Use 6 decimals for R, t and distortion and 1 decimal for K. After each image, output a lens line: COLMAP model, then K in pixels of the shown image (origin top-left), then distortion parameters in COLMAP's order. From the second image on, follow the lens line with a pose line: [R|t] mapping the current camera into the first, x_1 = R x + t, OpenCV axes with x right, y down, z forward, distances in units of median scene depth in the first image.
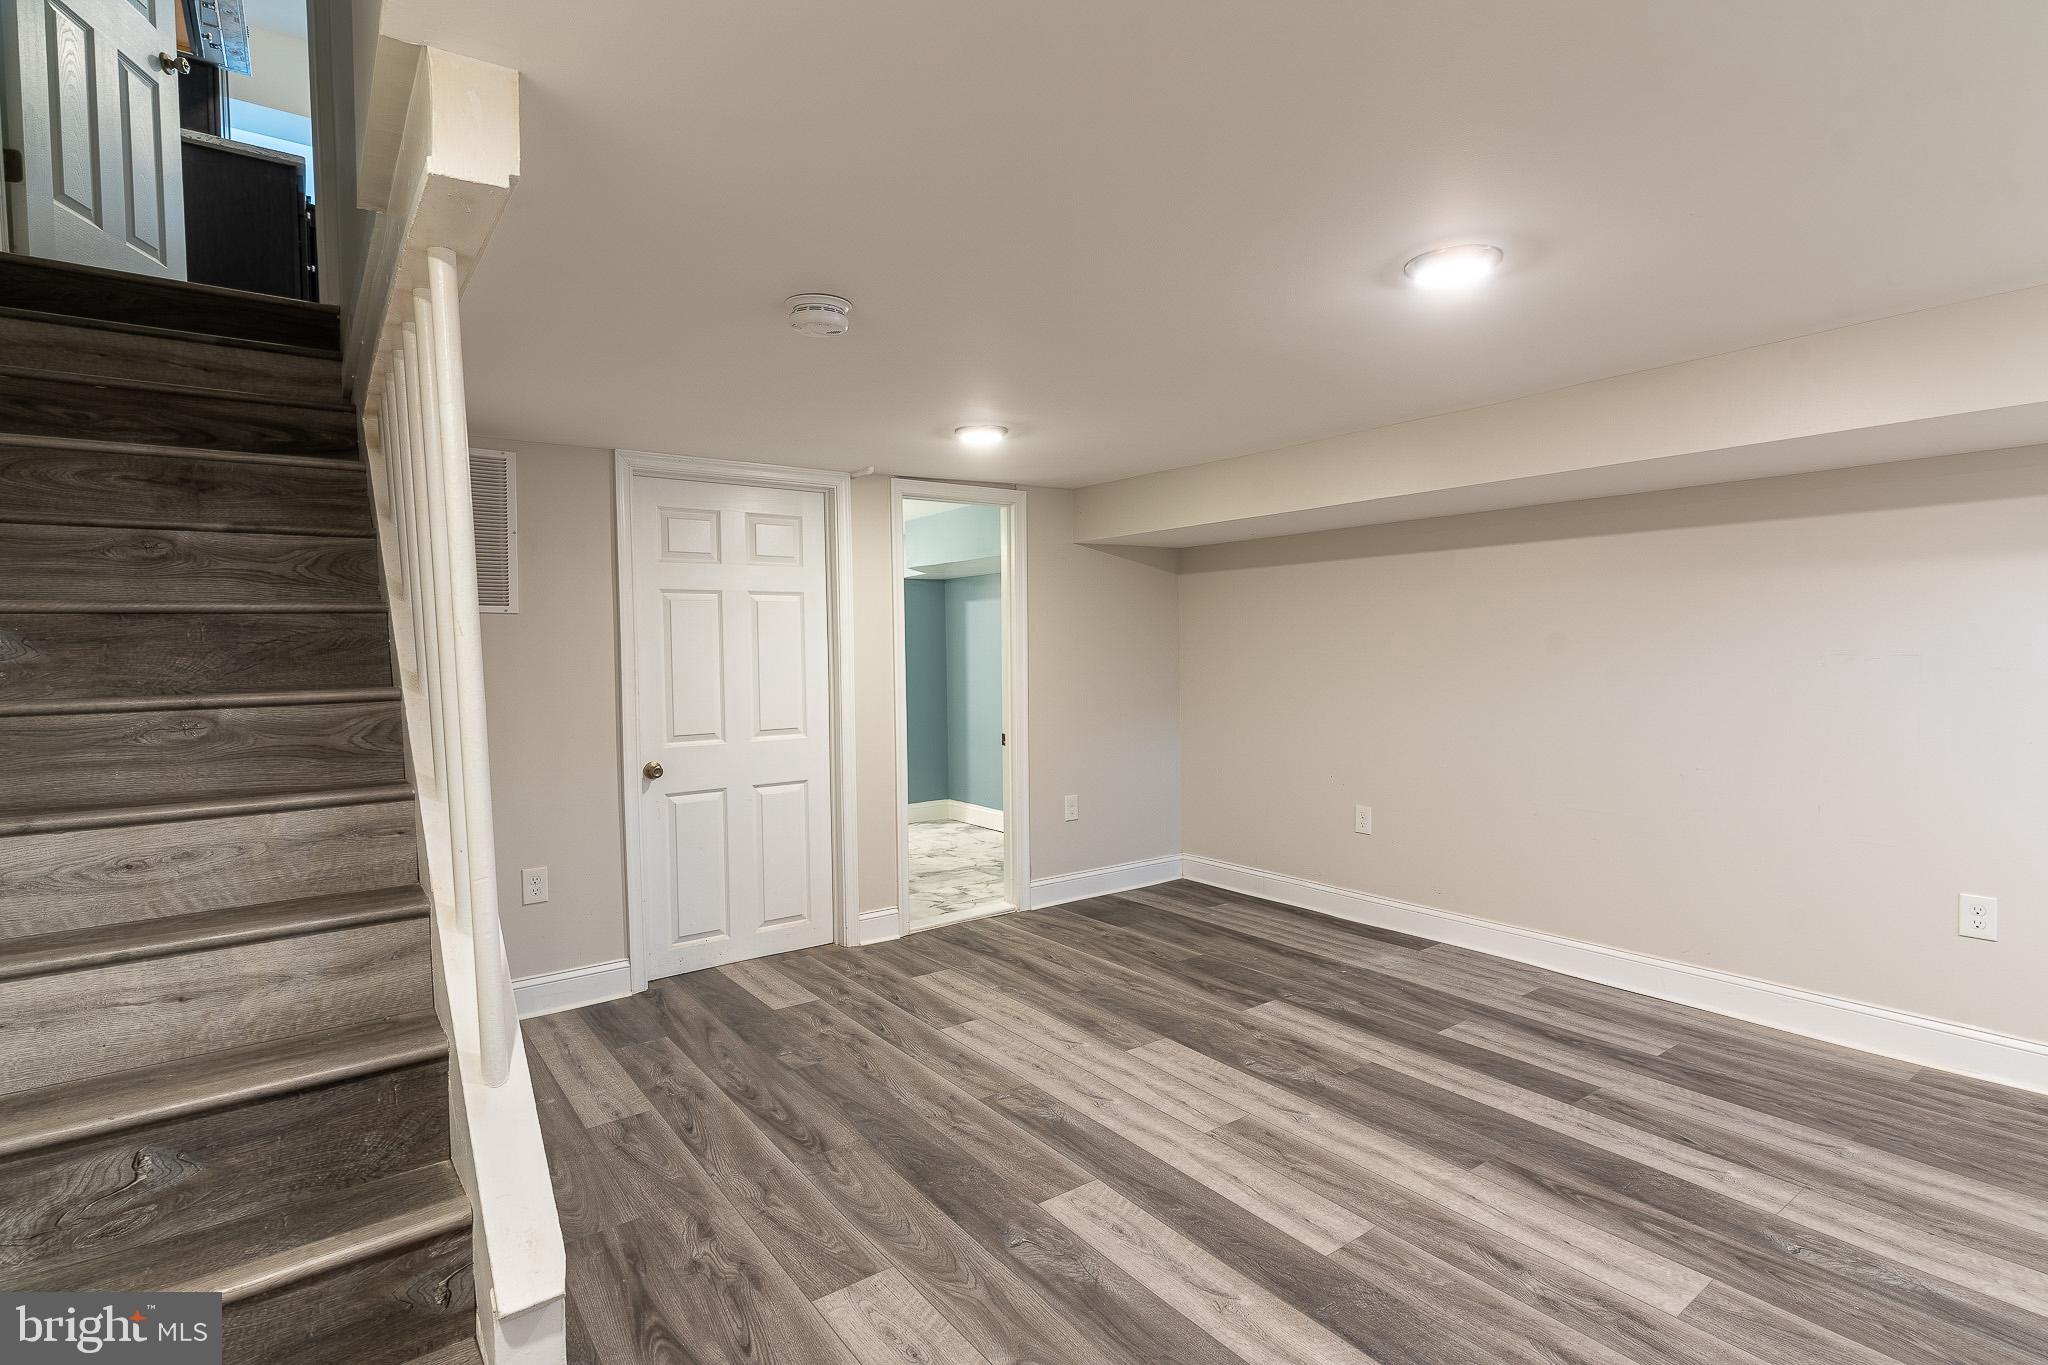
lens RADIAL K [[984.1, 0, 1024.0], [0, 984.1, 682.5], [0, 0, 1]] dist [0.003630, 0.000227]
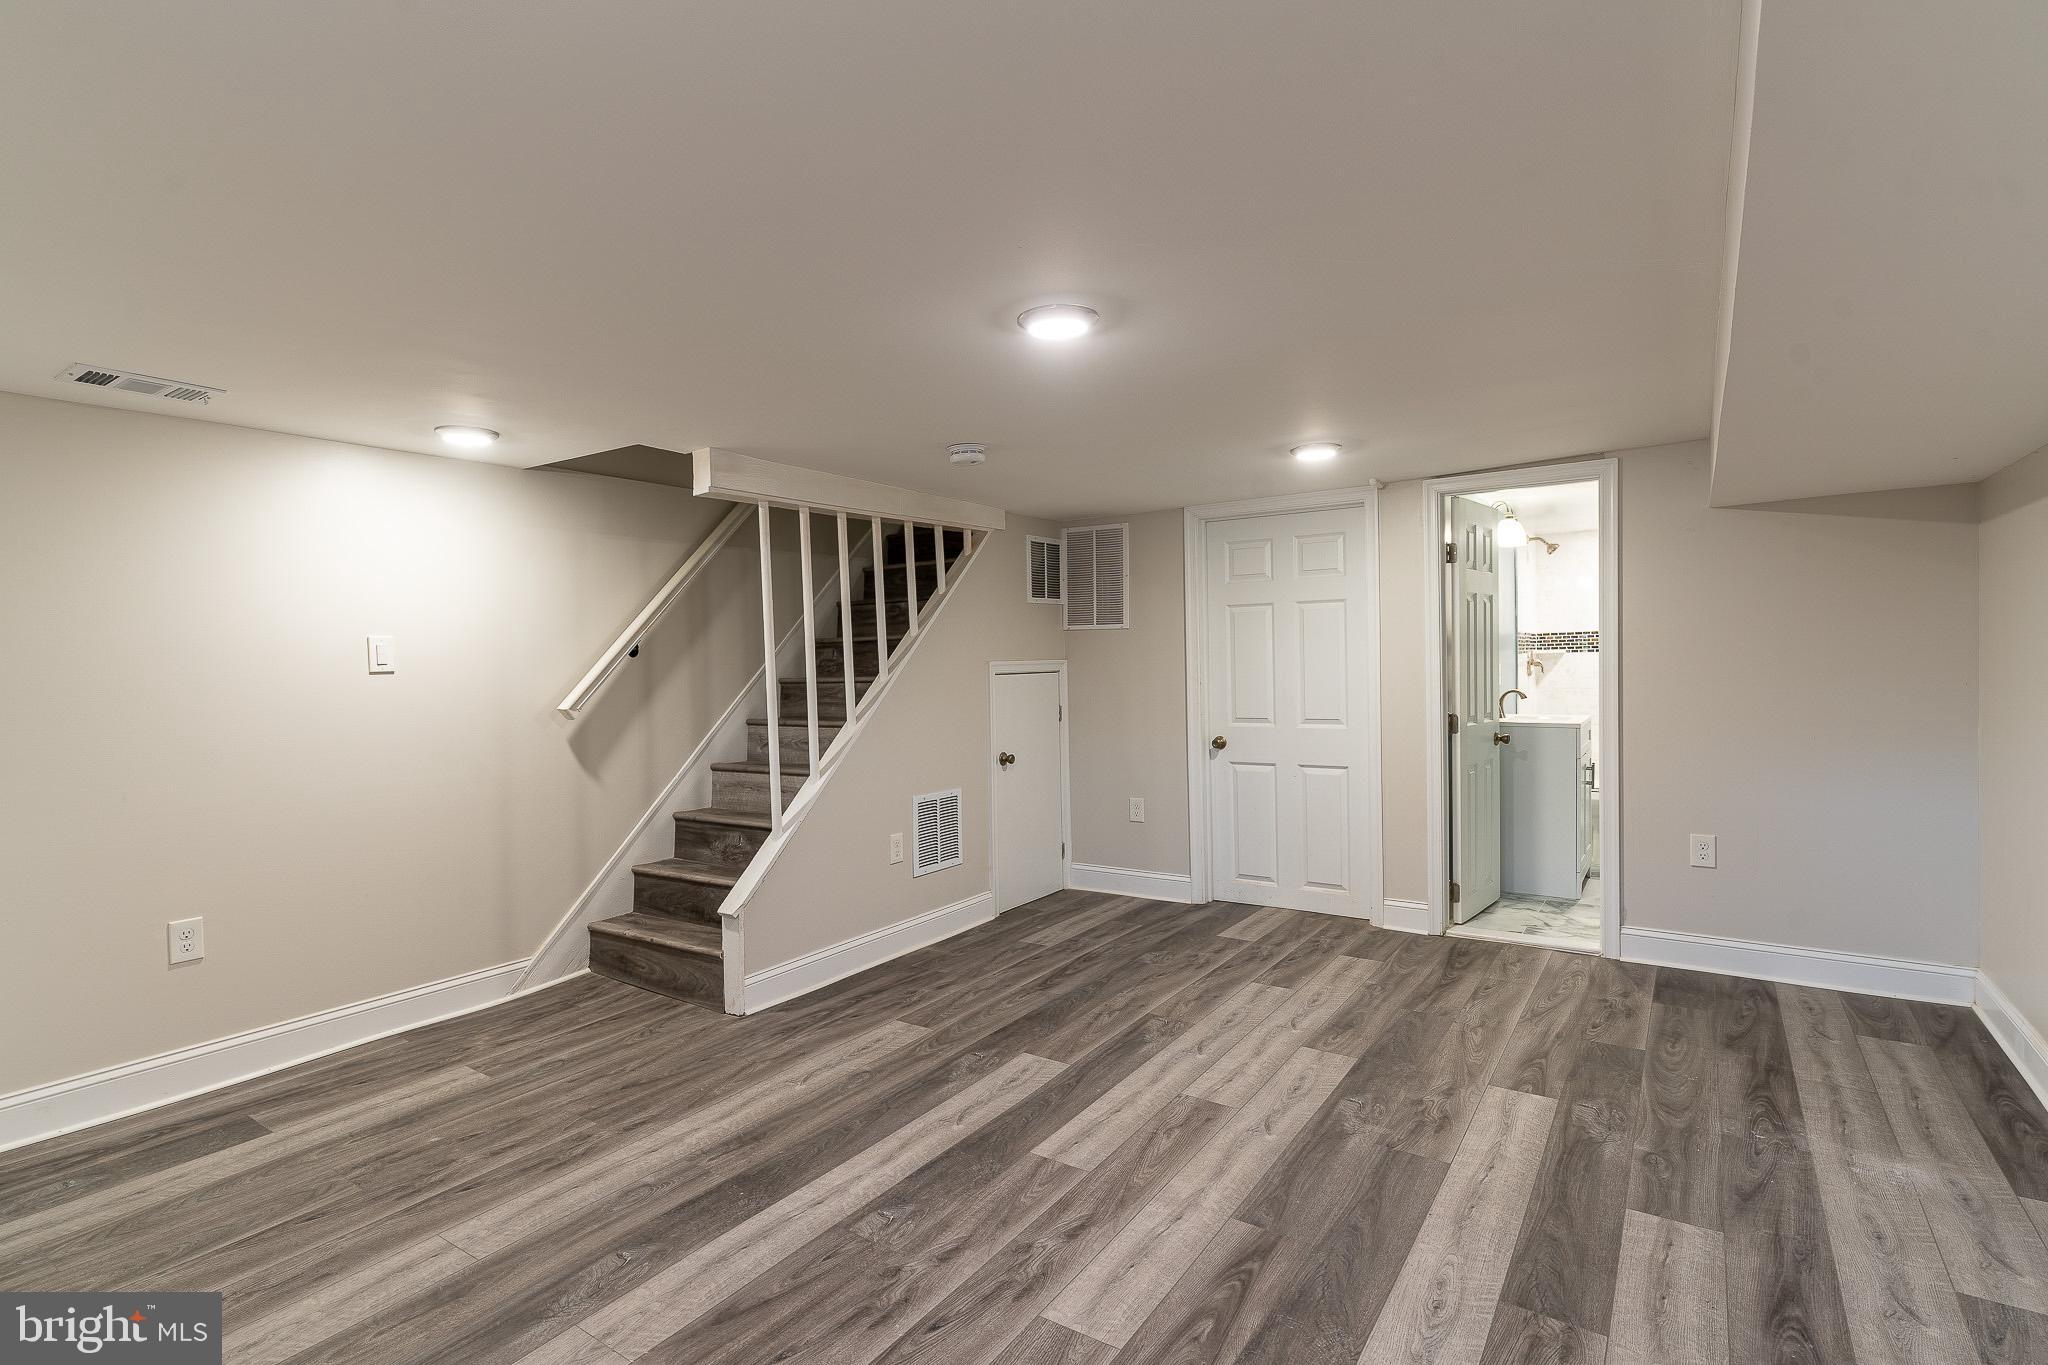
lens RADIAL K [[984.1, 0, 1024.0], [0, 984.1, 682.5], [0, 0, 1]] dist [0.003630, 0.000227]
pose [[0.333536, 0.029716, -0.942269, 0.865656], [-0.016467, 0.999534, 0.025693, -0.023484], [0.942594, 0.006947, 0.333870, 0.343591]]
